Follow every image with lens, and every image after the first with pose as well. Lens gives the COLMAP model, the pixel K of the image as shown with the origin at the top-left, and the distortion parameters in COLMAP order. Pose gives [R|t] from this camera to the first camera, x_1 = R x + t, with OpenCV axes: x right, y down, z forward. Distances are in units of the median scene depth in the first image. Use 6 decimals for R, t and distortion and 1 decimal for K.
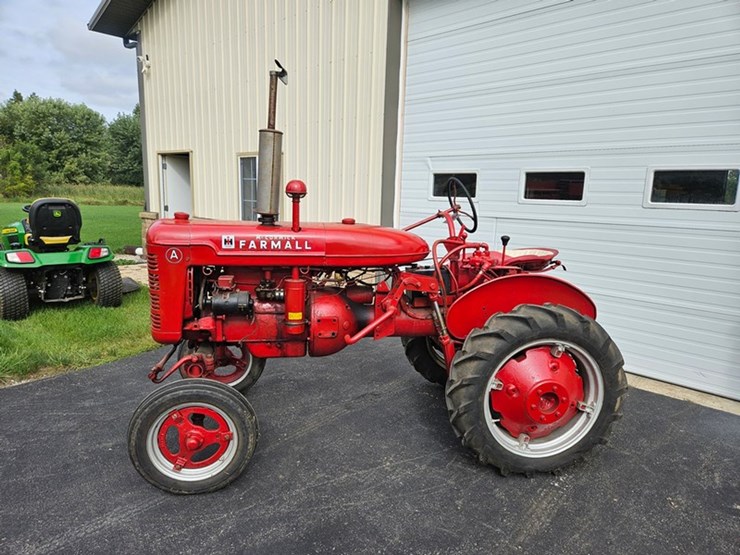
lens RADIAL K [[498.6, 0, 369.8], [0, 498.6, 279.8], [0, 0, 1]] dist [0.068748, -0.057575]
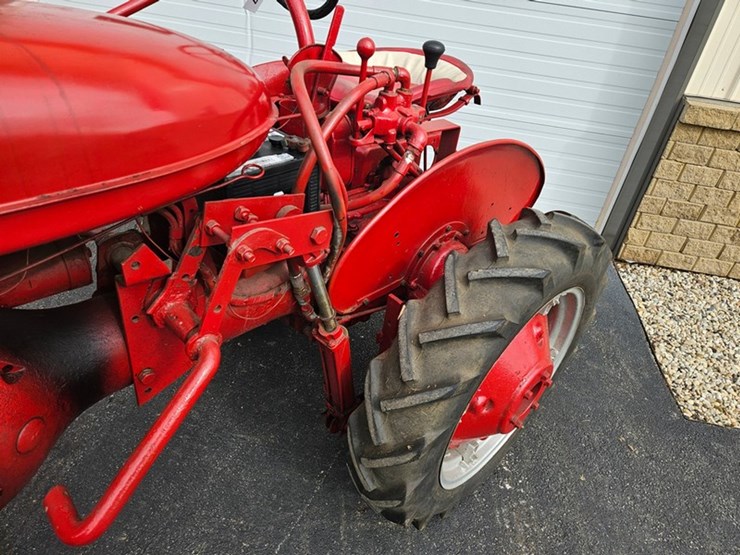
lens RADIAL K [[498.6, 0, 374.6], [0, 498.6, 274.4], [0, 0, 1]] dist [0.068748, -0.057575]
pose [[0.807980, -0.265968, 0.525766, -0.022322], [0.010724, 0.898813, 0.438201, -0.111769], [-0.589113, -0.348419, 0.729075, 0.778196]]
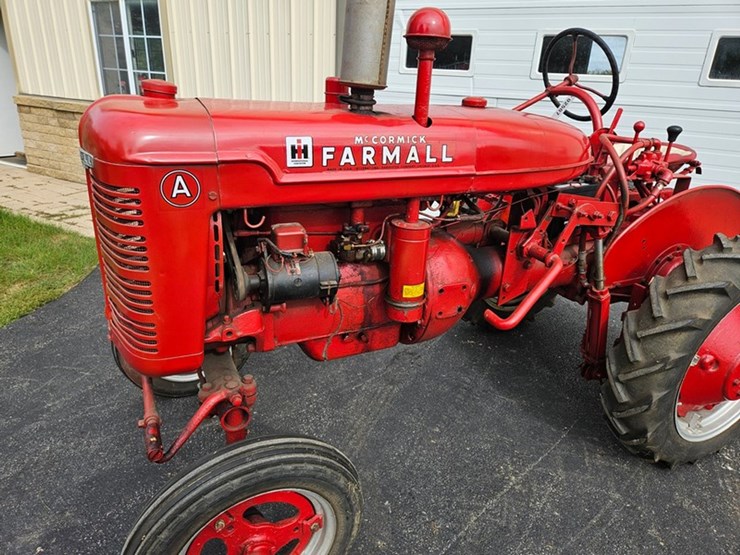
lens RADIAL K [[497.6, 0, 370.2], [0, 497.6, 270.8], [0, 0, 1]] dist [0.045777, -0.025015]
pose [[0.958421, -0.087392, 0.271646, -0.343919], [0.029166, 0.976964, 0.211400, -0.062742], [-0.283863, -0.194687, 0.938892, 0.529741]]
